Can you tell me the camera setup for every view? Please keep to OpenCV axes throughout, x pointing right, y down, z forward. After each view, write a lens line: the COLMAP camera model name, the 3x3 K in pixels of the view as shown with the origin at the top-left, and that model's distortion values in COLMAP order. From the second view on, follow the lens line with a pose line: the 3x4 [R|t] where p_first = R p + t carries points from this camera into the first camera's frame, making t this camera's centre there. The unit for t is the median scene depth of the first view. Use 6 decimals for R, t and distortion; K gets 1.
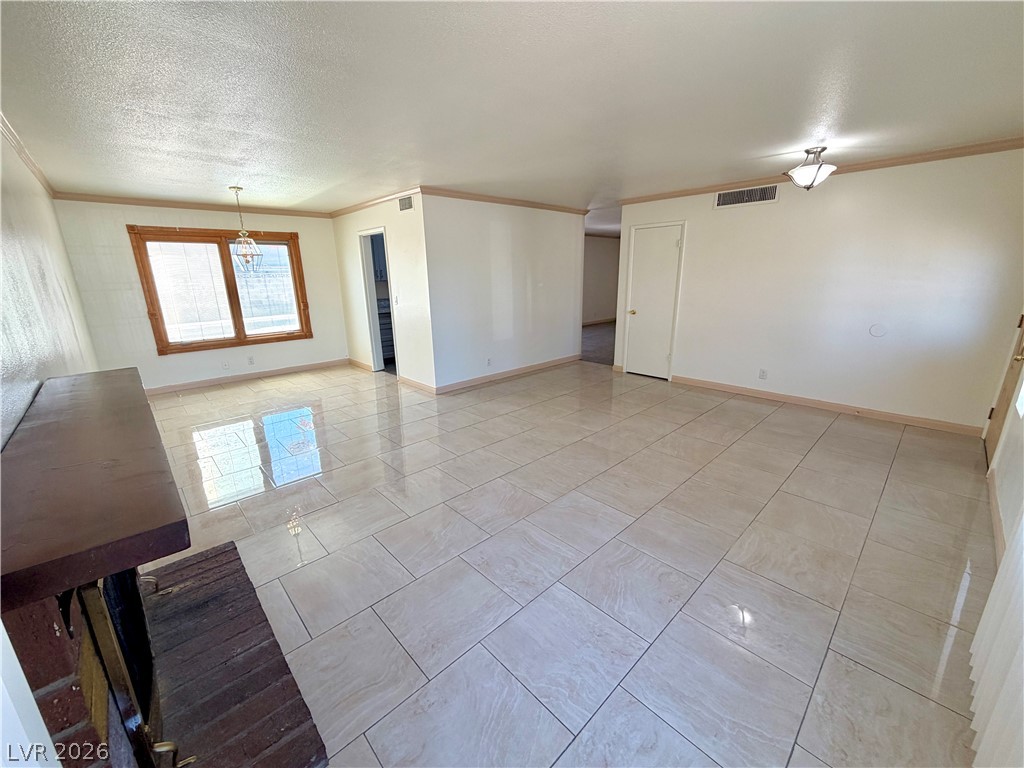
lens RADIAL K [[409.1, 0, 515.6], [0, 409.1, 380.8], [0, 0, 1]] dist [-0.002375, 0.000627]
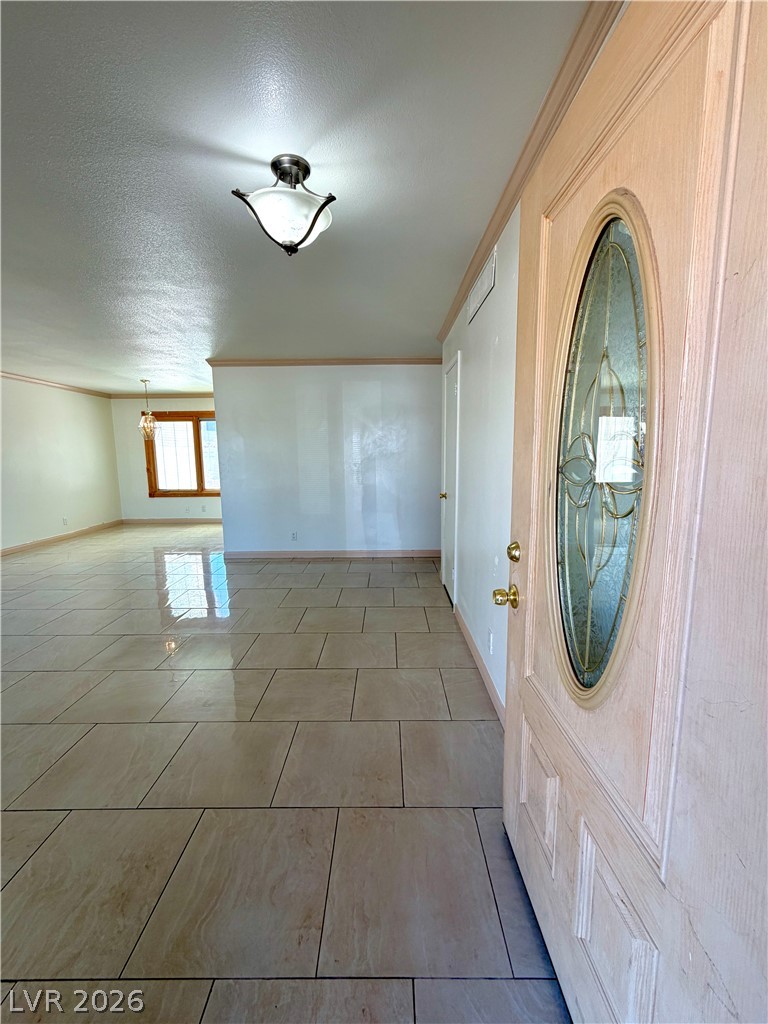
lens RADIAL K [[409.1, 0, 386.7], [0, 409.1, 515.2], [0, 0, 1]] dist [-0.002375, 0.000627]
pose [[0.717723, 0.115150, -0.686741, 0.672113], [-0.174612, 0.984483, -0.017416, -0.107665], [0.674080, 0.132413, 0.726693, 0.452733]]
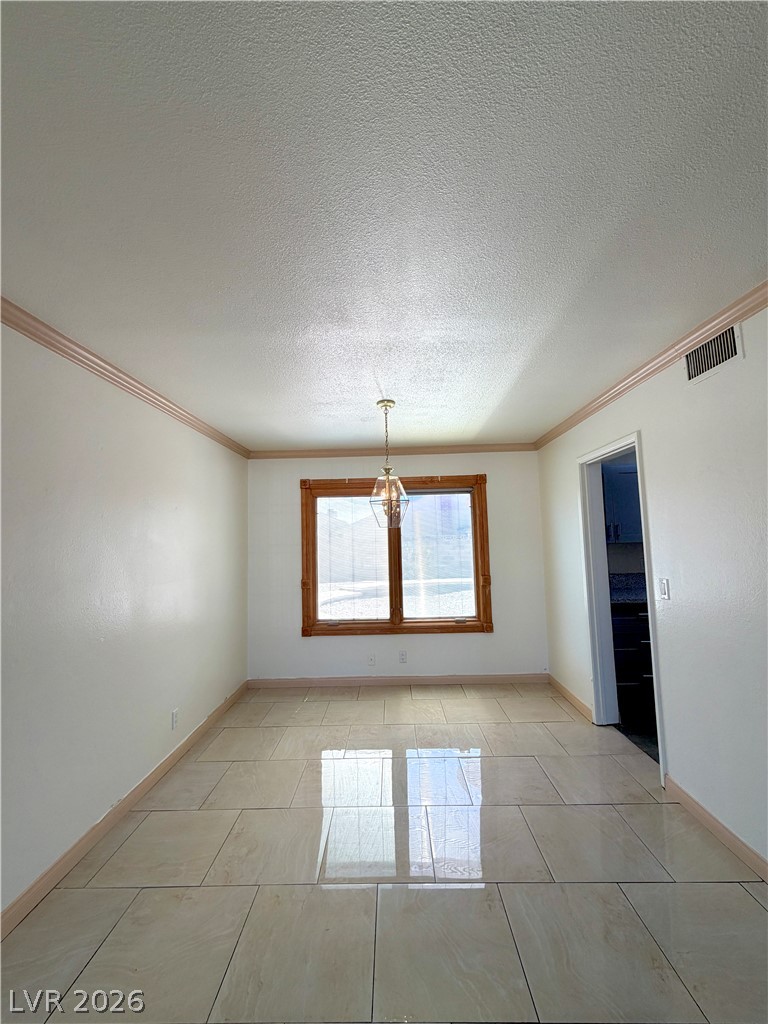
lens RADIAL K [[409.1, 0, 379.2], [0, 409.1, 510.2], [0, 0, 1]] dist [-0.002375, 0.000627]
pose [[0.698269, -0.053971, -0.713798, -0.178371], [-0.169758, 0.956224, -0.238366, -0.115035], [0.695415, 0.287617, 0.658539, 0.458281]]
